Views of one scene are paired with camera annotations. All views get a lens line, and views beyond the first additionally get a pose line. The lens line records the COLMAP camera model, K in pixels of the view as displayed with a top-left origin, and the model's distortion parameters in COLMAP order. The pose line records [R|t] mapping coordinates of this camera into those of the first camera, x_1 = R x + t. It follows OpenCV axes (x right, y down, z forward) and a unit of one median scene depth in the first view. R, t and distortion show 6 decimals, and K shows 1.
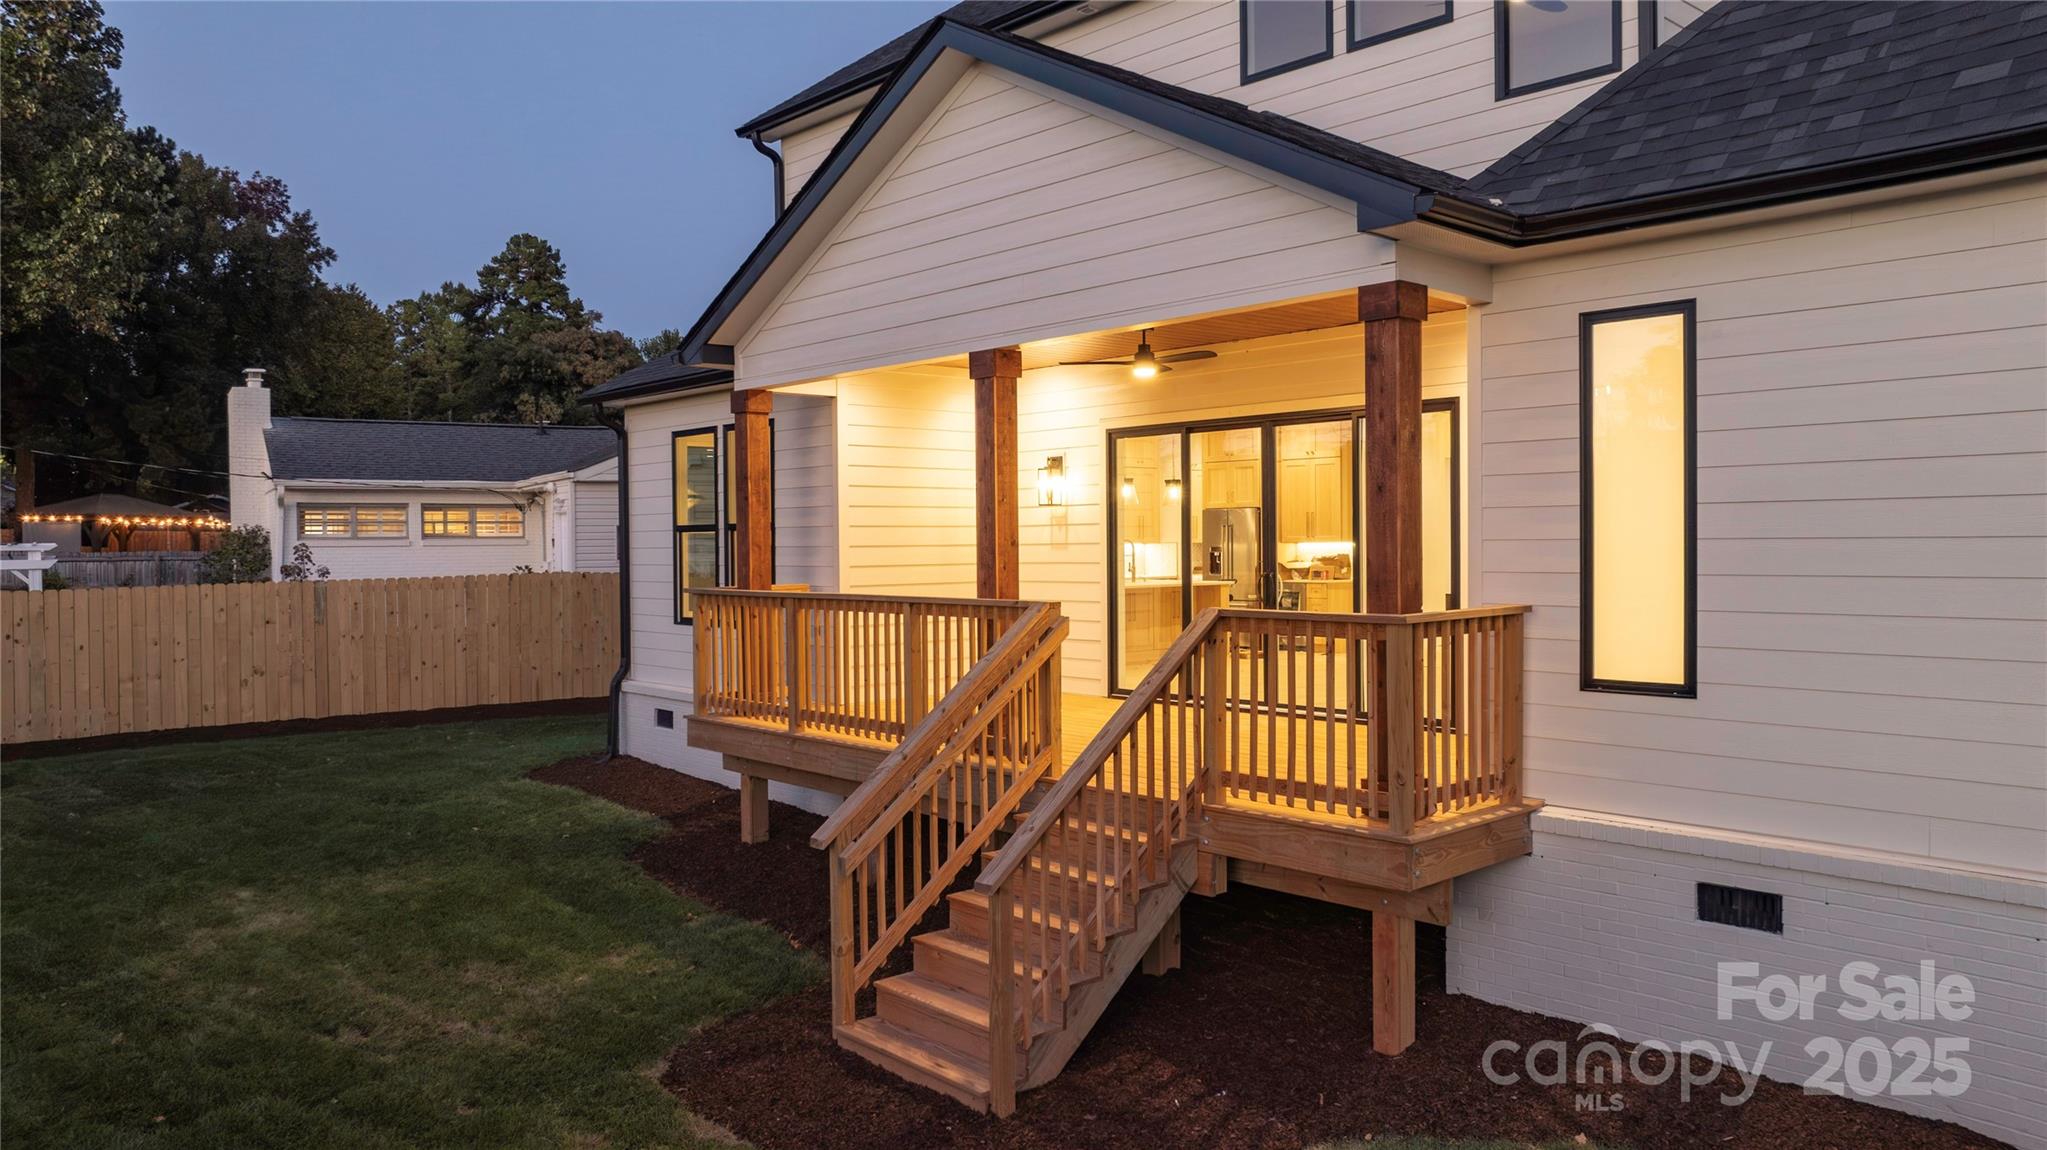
lens RADIAL K [[1452.6, 0, 1023.5], [0, 1452.6, 575.0], [0, 0, 1]] dist [-0.064424, 0.088032]
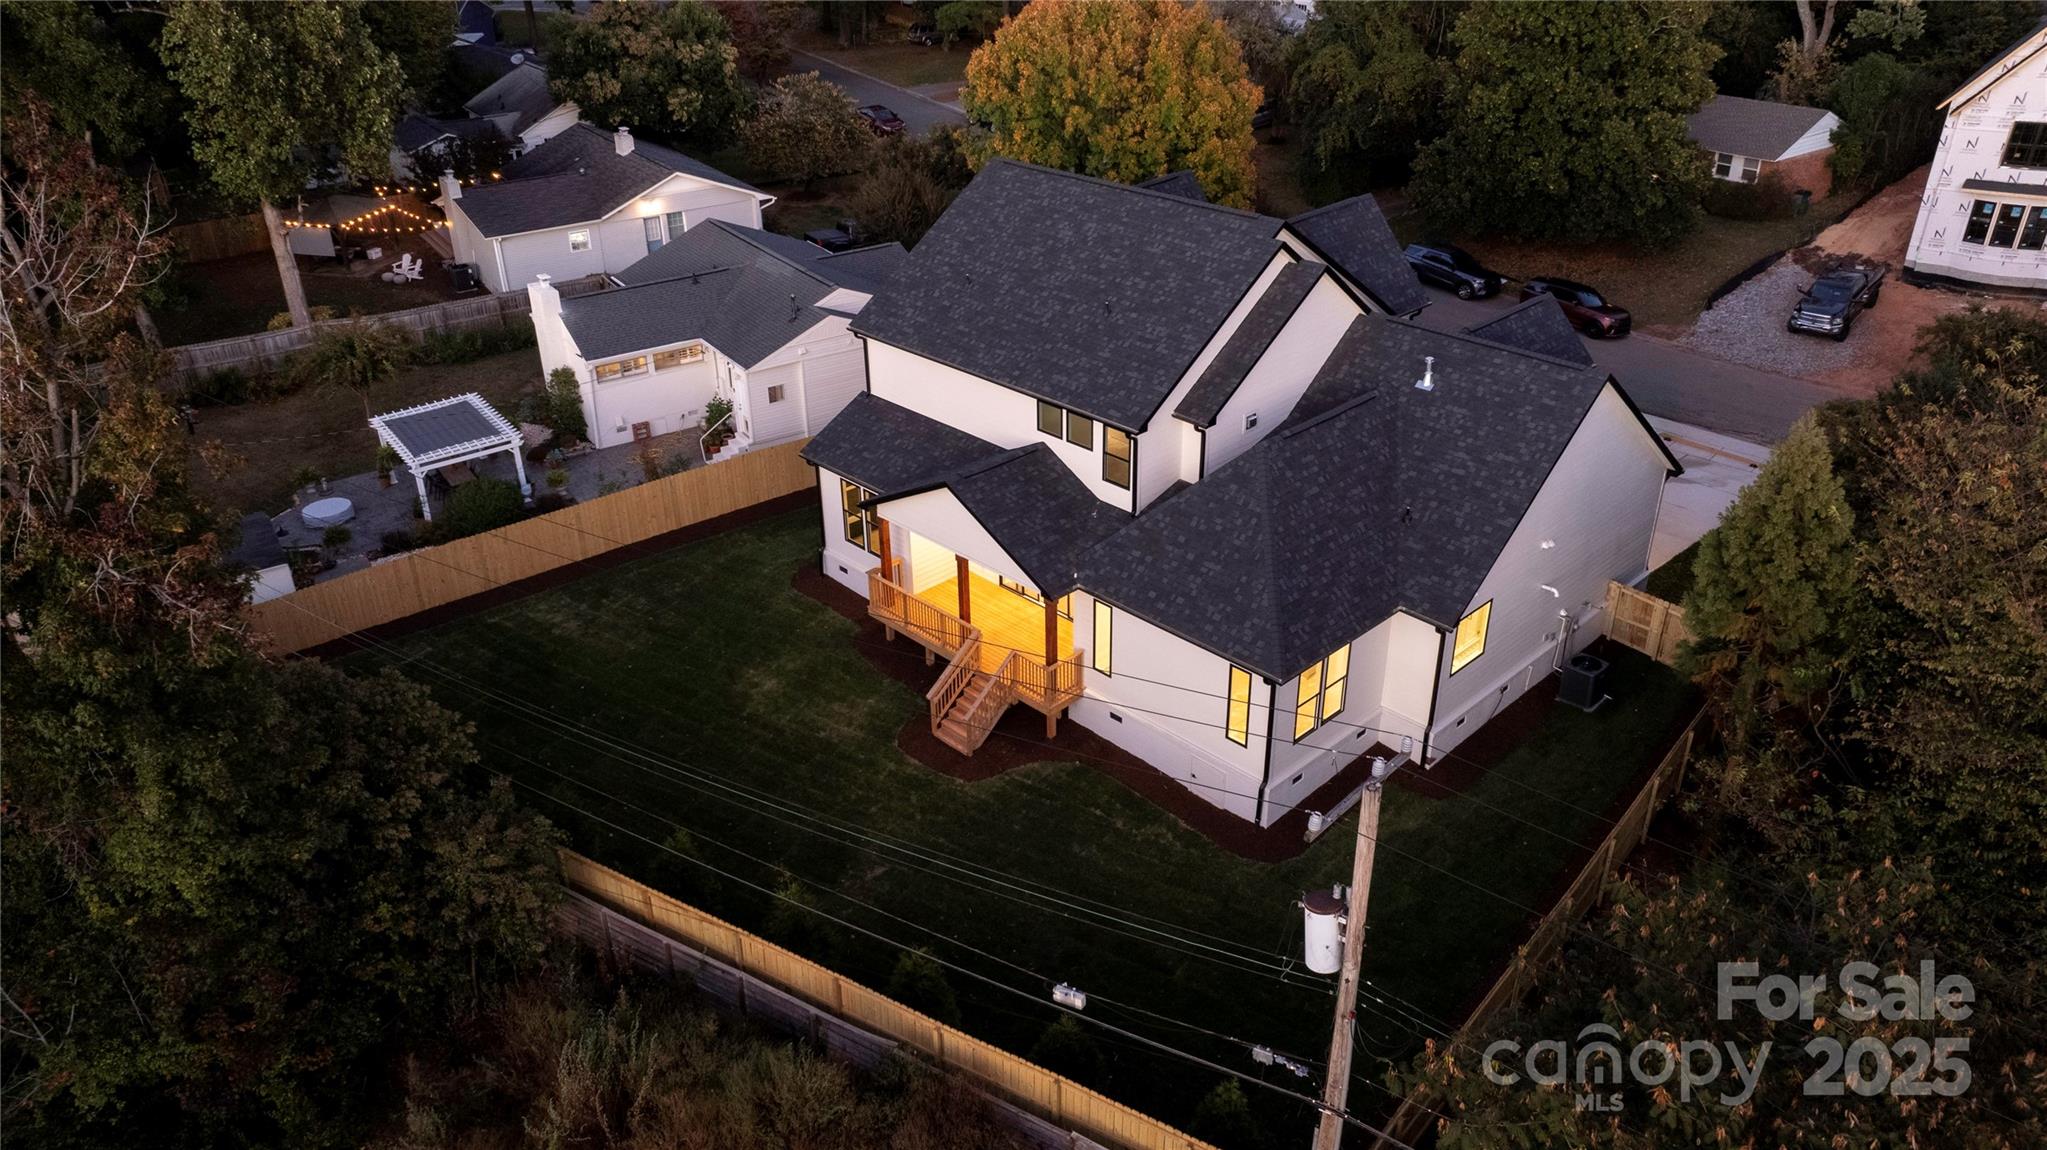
lens RADIAL K [[1427.3, 0, 1020.6], [0, 1427.3, 584.1], [0, 0, 1]] dist [-0.024840, 0.030305]
pose [[0.999372, -0.022623, 0.027265, 0.013040], [0.007479, 0.886956, 0.461794, -0.808199], [-0.034630, -0.461300, 0.886568, -1.037561]]
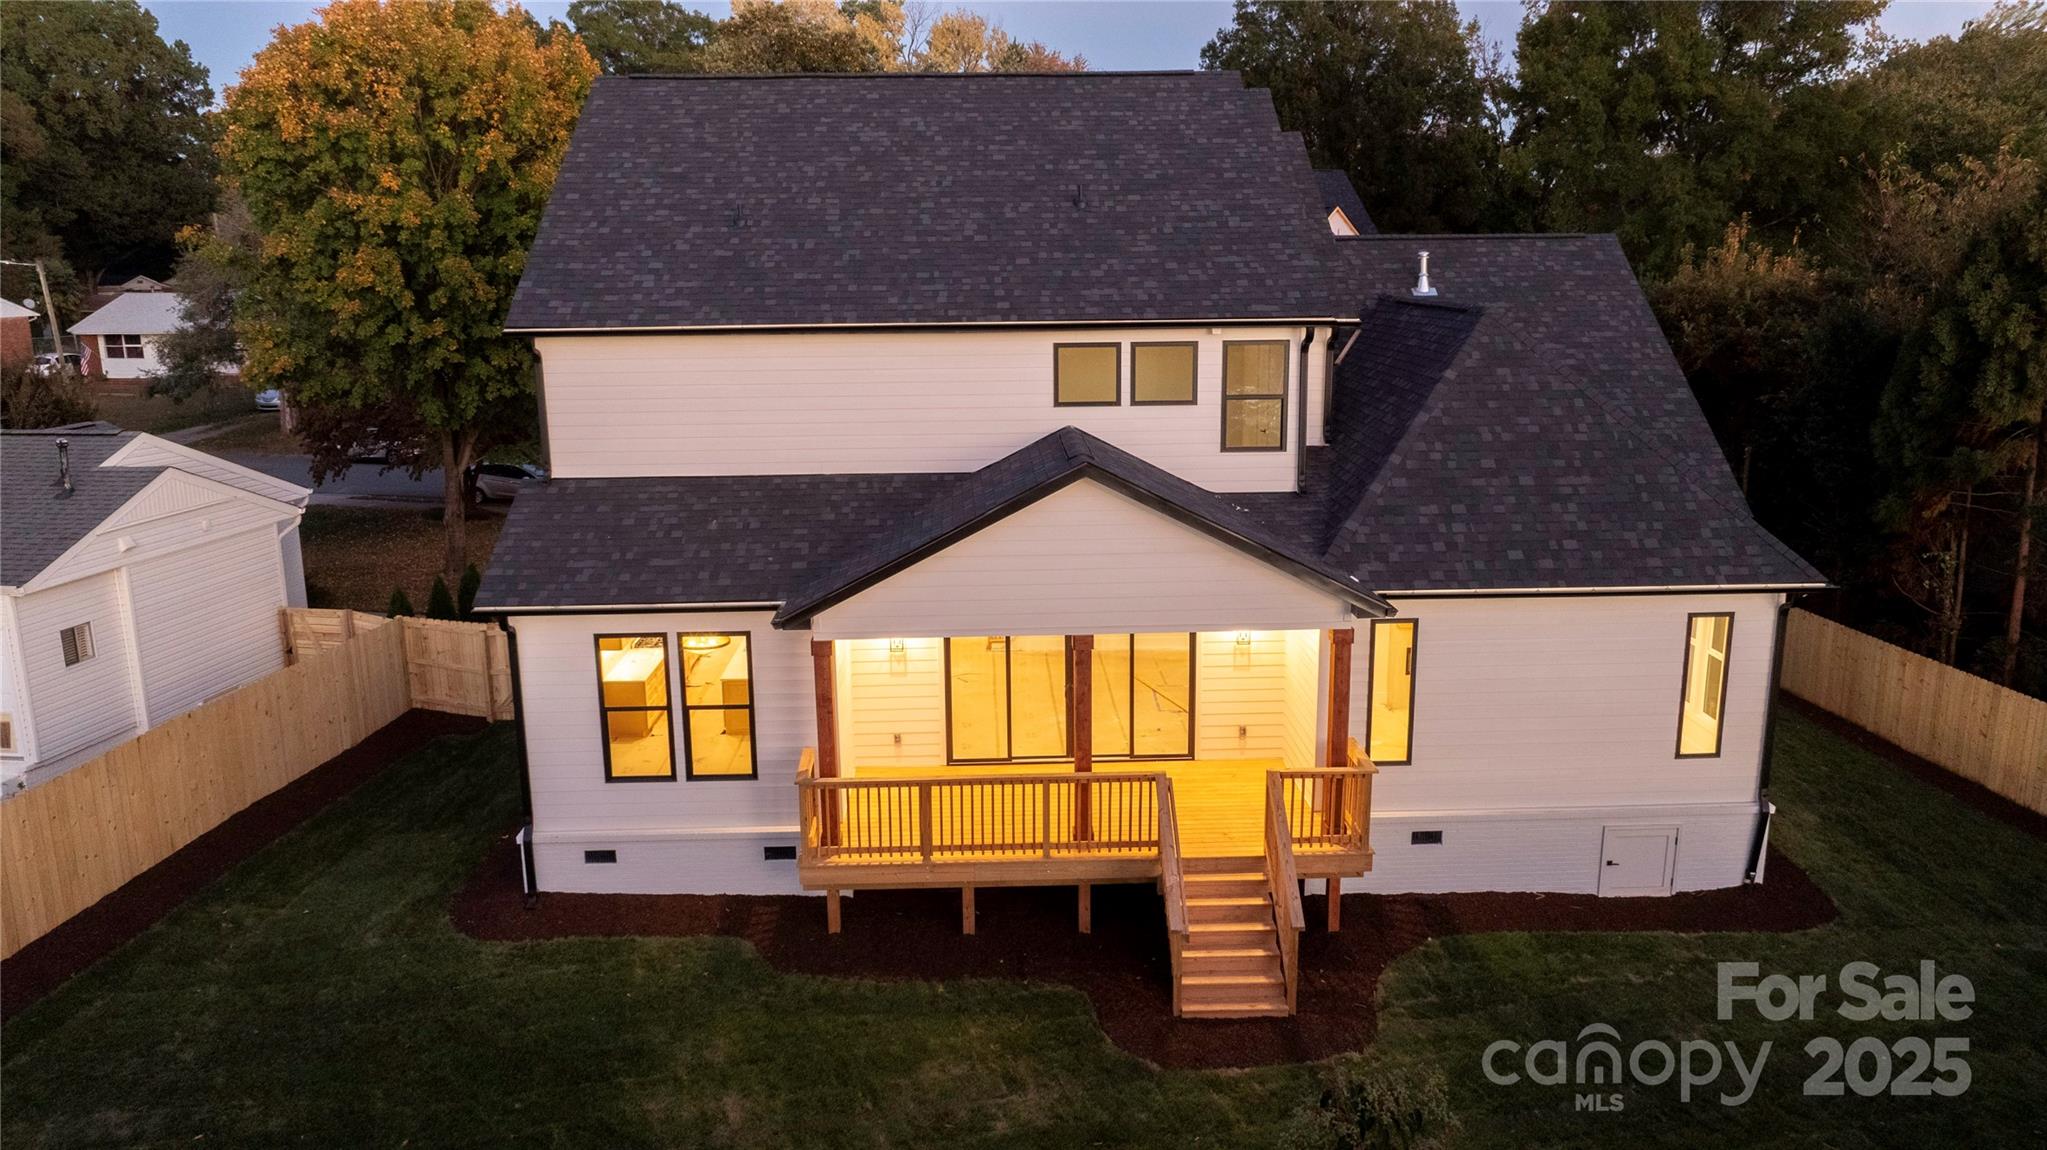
lens RADIAL K [[1444.5, 0, 1023.5], [0, 1444.5, 575.0], [0, 0, 1]] dist [-0.021123, 0.001370]
pose [[0.642467, -0.166171, 0.748080, -0.633519], [0.022901, 0.979934, 0.198004, -0.264155], [-0.765971, -0.110079, 0.633380, -0.028474]]
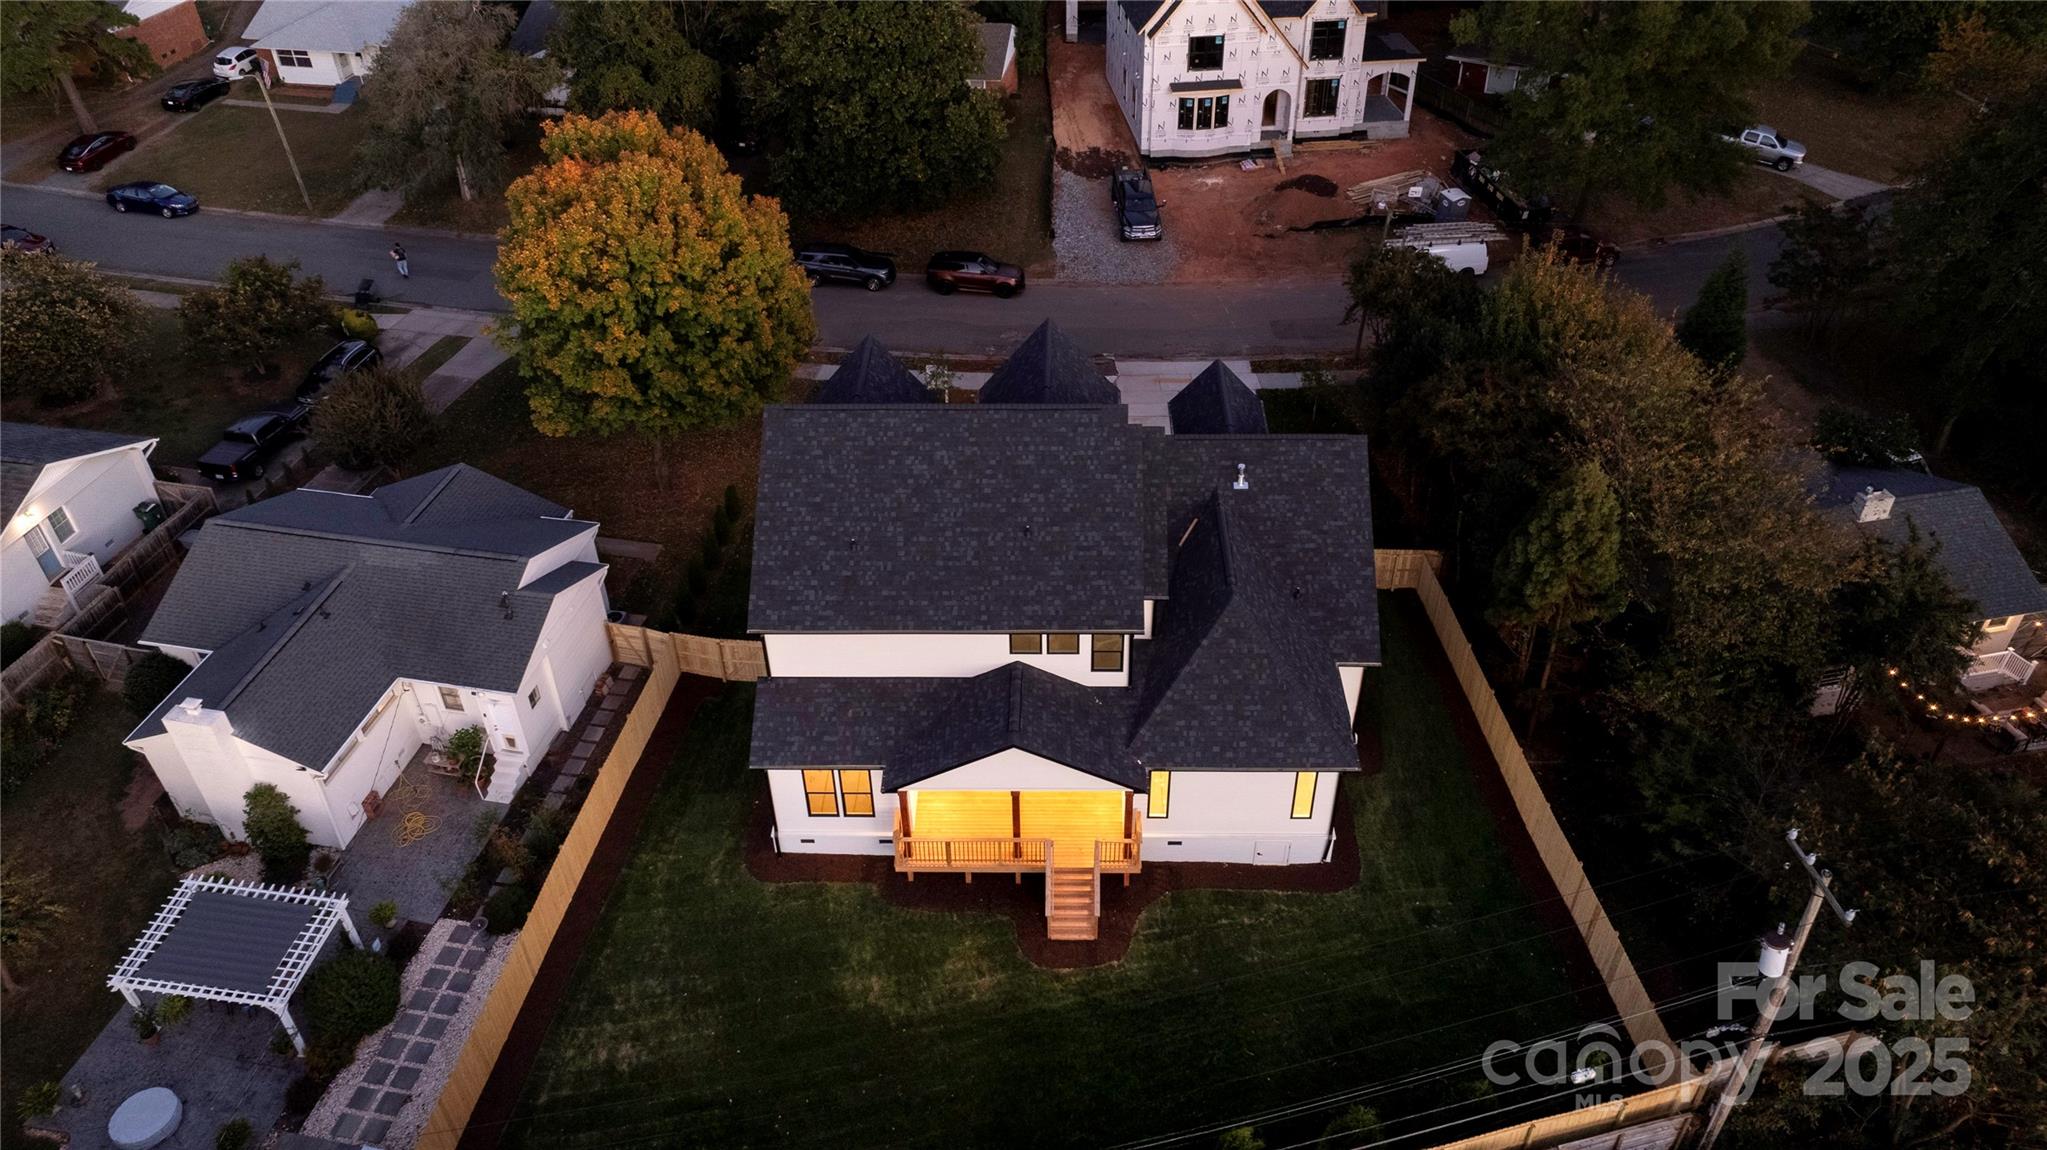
lens RADIAL K [[1444.5, 0, 1023.5], [0, 1444.5, 575.0], [0, 0, 1]] dist [-0.021123, 0.001370]
pose [[0.682295, -0.449894, 0.576254, -0.951846], [0.027003, 0.803197, 0.595102, -1.400120], [-0.730578, -0.390475, 0.560166, -0.486399]]
